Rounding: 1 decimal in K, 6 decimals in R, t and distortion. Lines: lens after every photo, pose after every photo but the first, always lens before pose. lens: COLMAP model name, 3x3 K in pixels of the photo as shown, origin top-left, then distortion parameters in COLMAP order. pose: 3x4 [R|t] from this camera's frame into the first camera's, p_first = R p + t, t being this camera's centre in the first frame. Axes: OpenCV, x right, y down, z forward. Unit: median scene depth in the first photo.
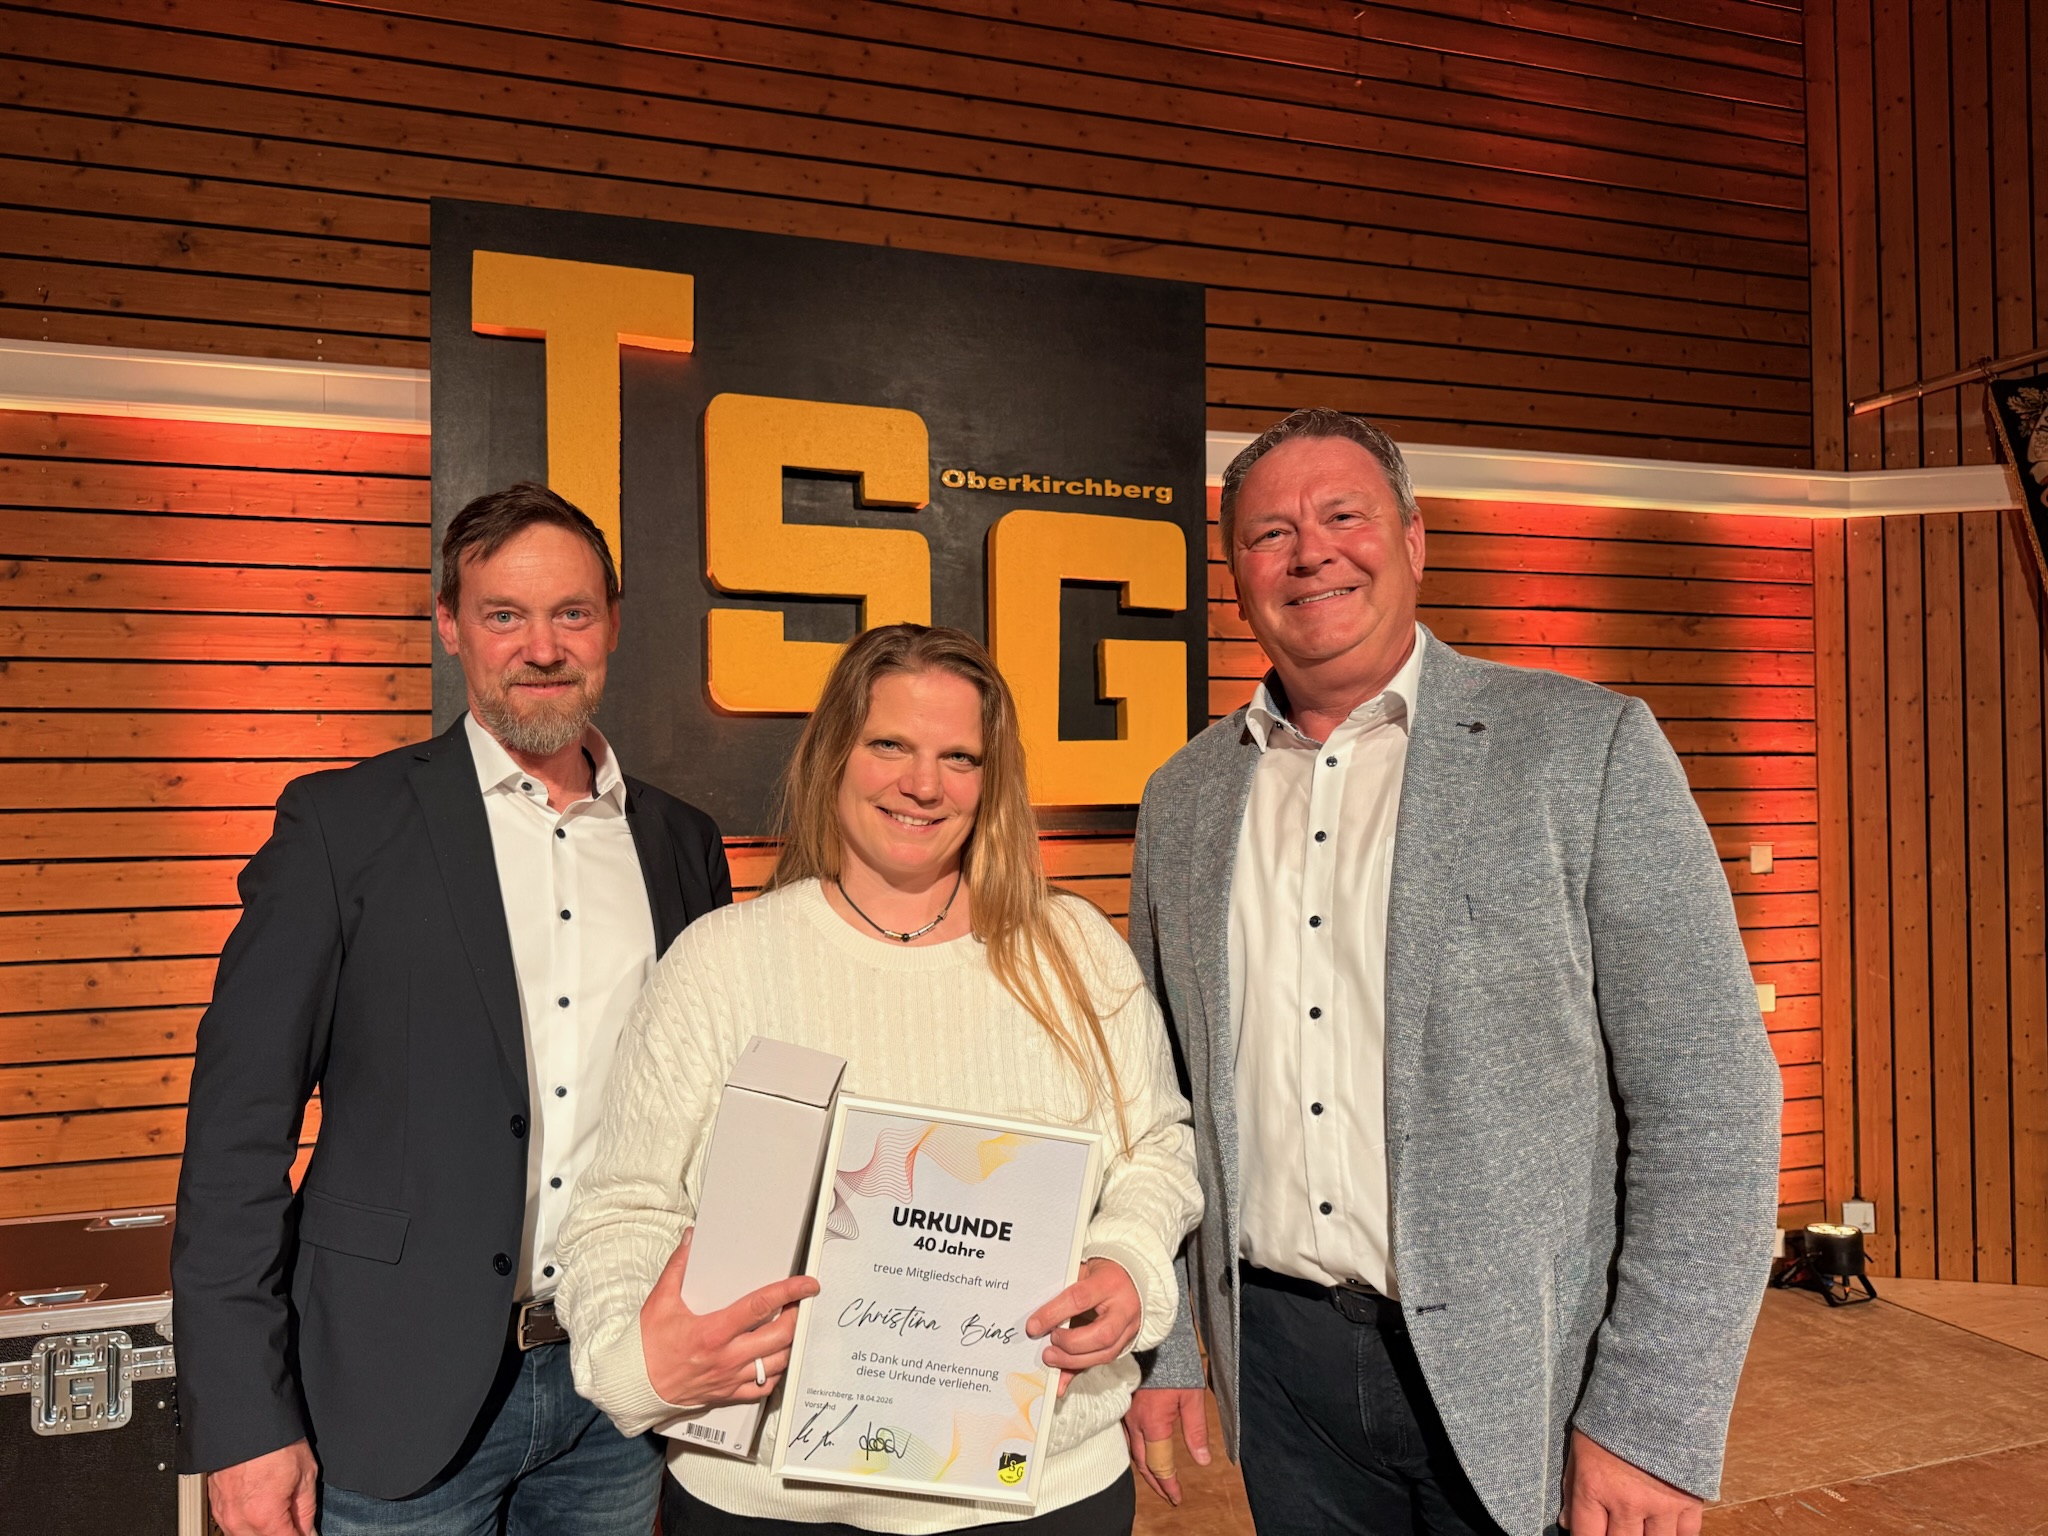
lens RADIAL K [[1463.2, 0, 1026.1], [0, 1463.2, 771.9], [0, 0, 1]] dist [0.014101, -0.017934]
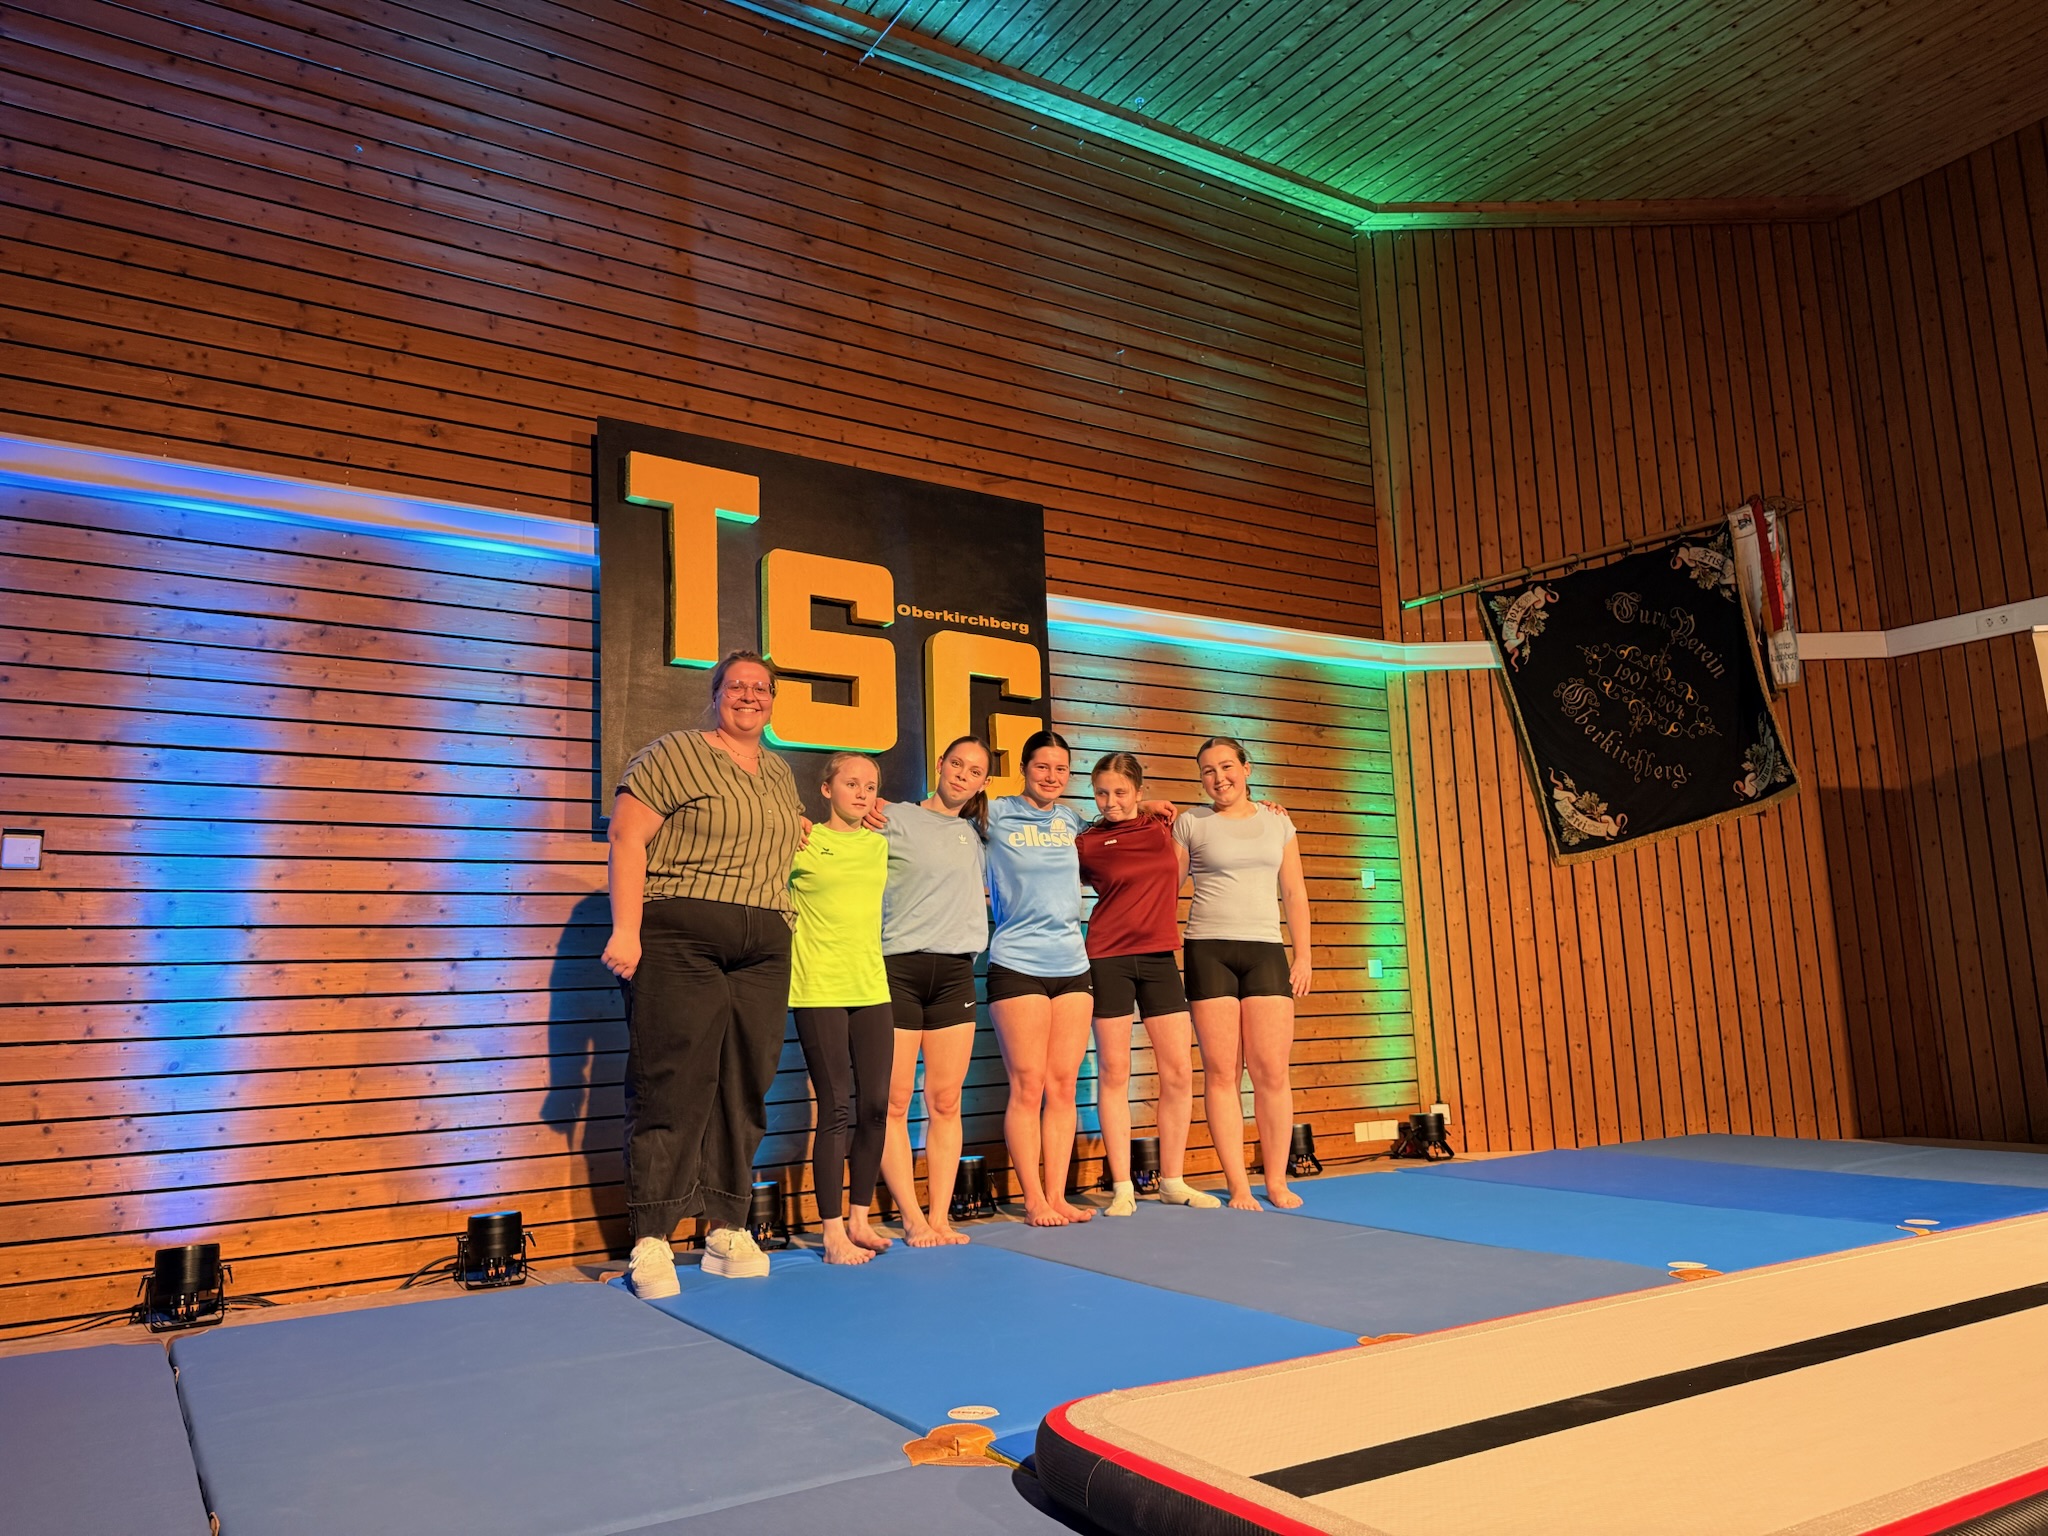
lens RADIAL K [[1450.2, 0, 1021.9], [0, 1450.2, 777.9], [0, 0, 1]] dist [0.133955, -0.213089]
pose [[0.966120, 0.016529, 0.257564, -0.279083], [0.021237, 0.989472, -0.143158, 0.176889], [-0.257218, 0.143778, 0.955597, -0.442980]]
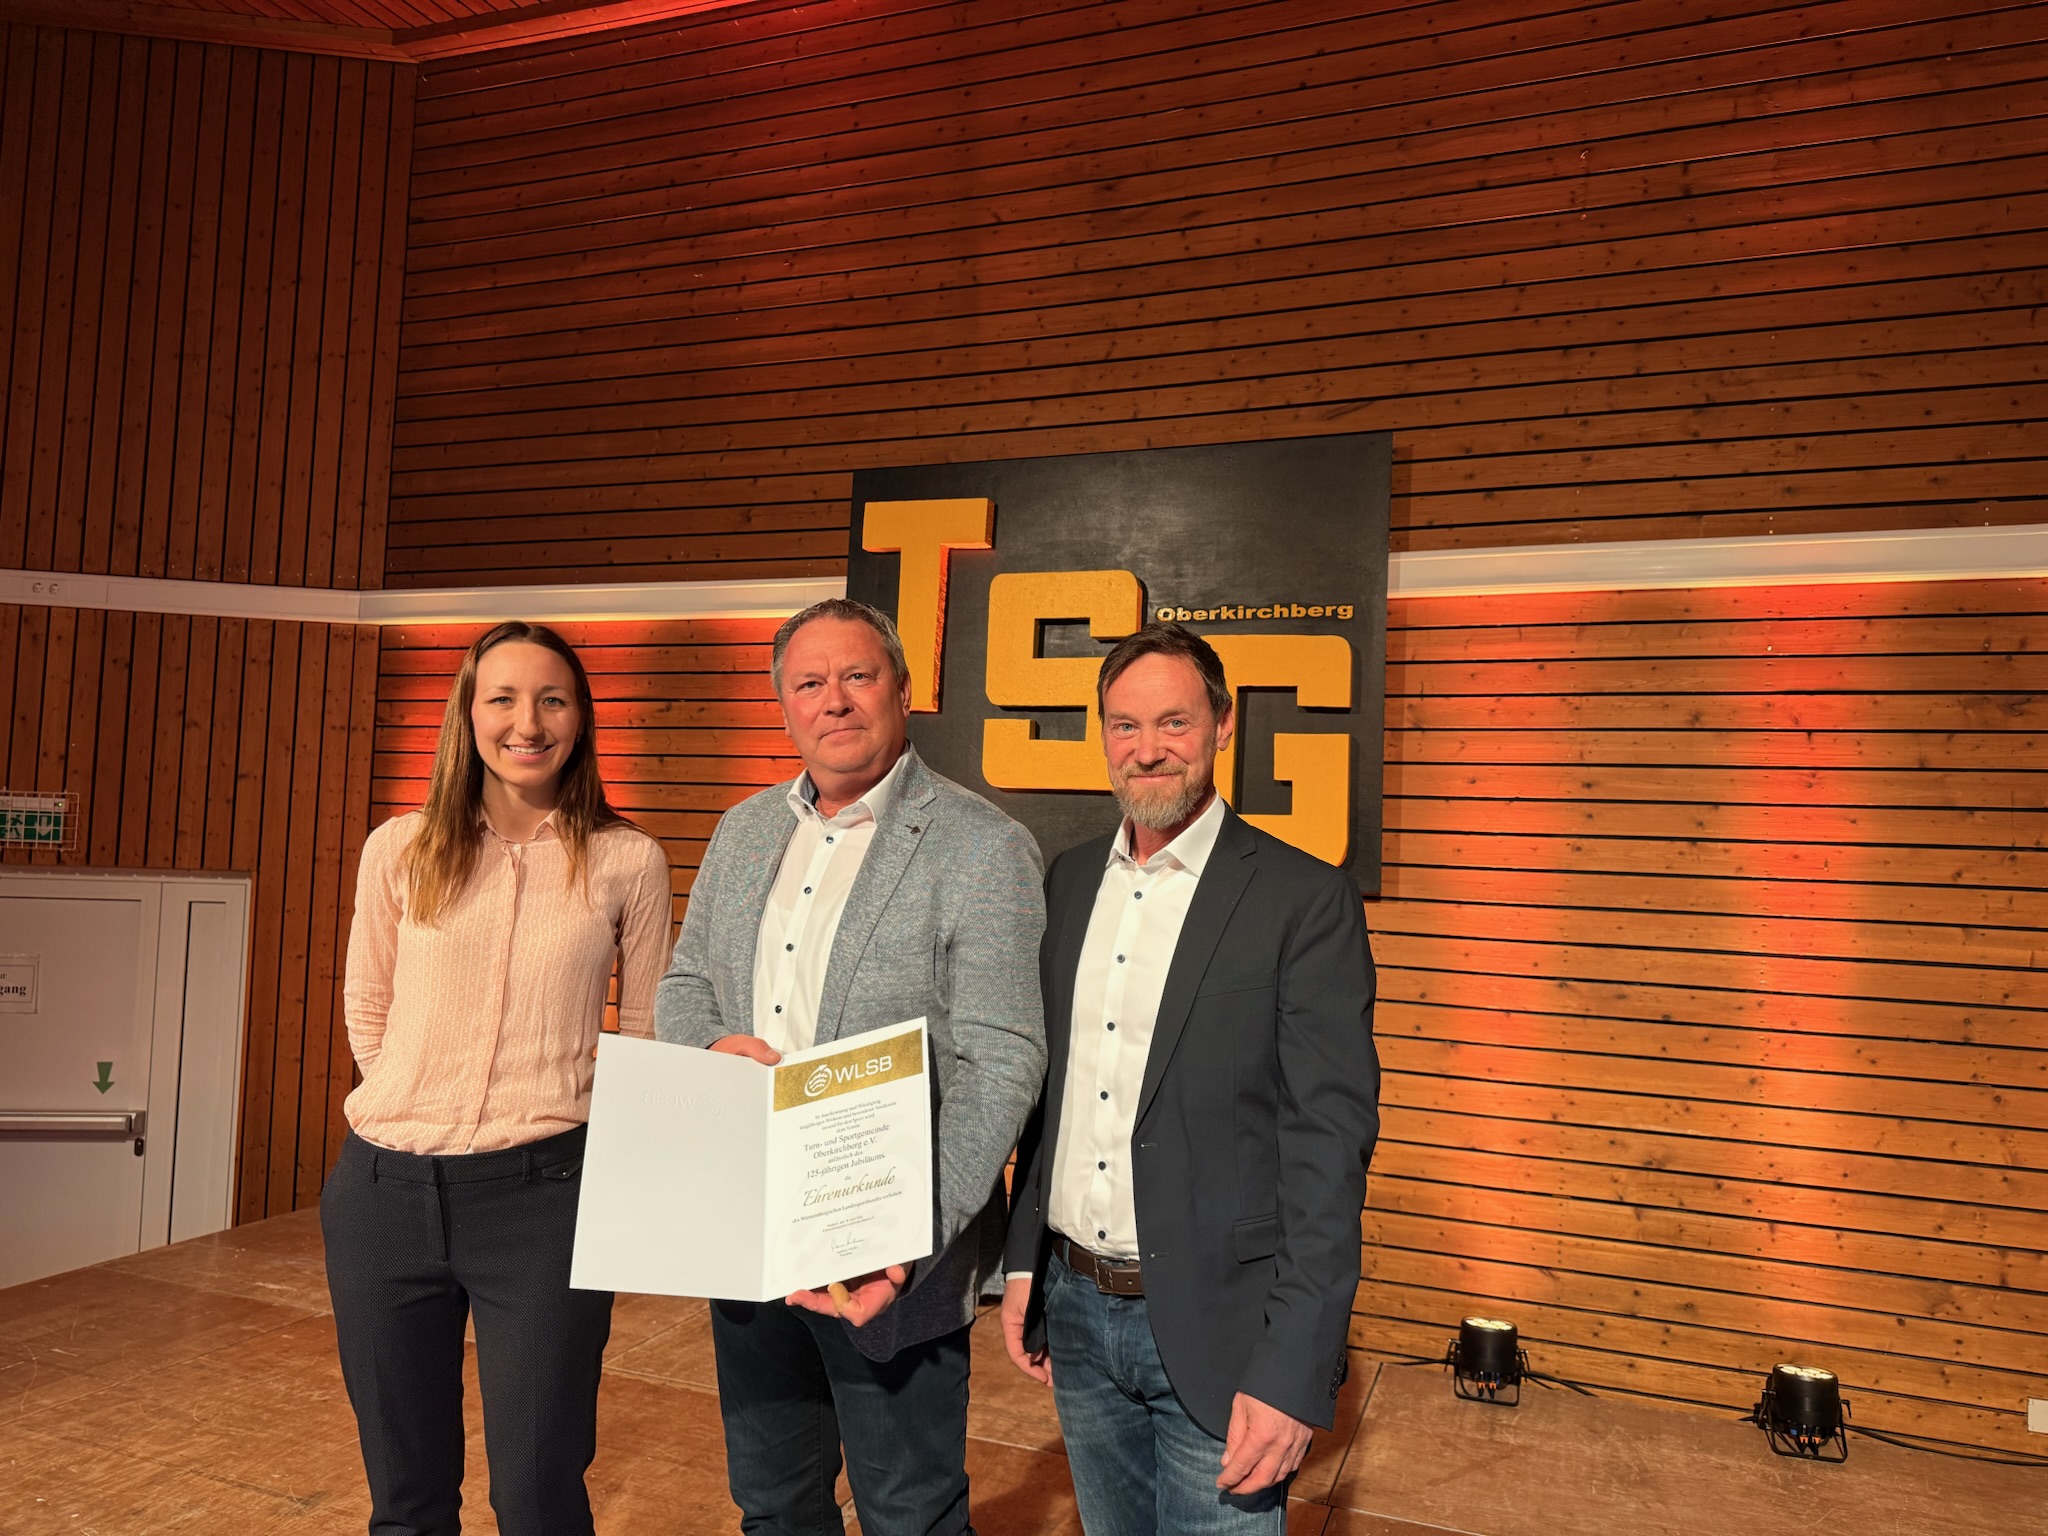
lens RADIAL K [[1554.3, 0, 984.8], [0, 1554.3, 746.1], [0, 0, 1]] dist [0.075222, -0.085143]
pose [[0.755269, -0.002108, -0.655411, 0.634067], [-0.032161, 0.998671, -0.040273, -0.016136], [0.654625, 0.051495, 0.754198, -0.145536]]
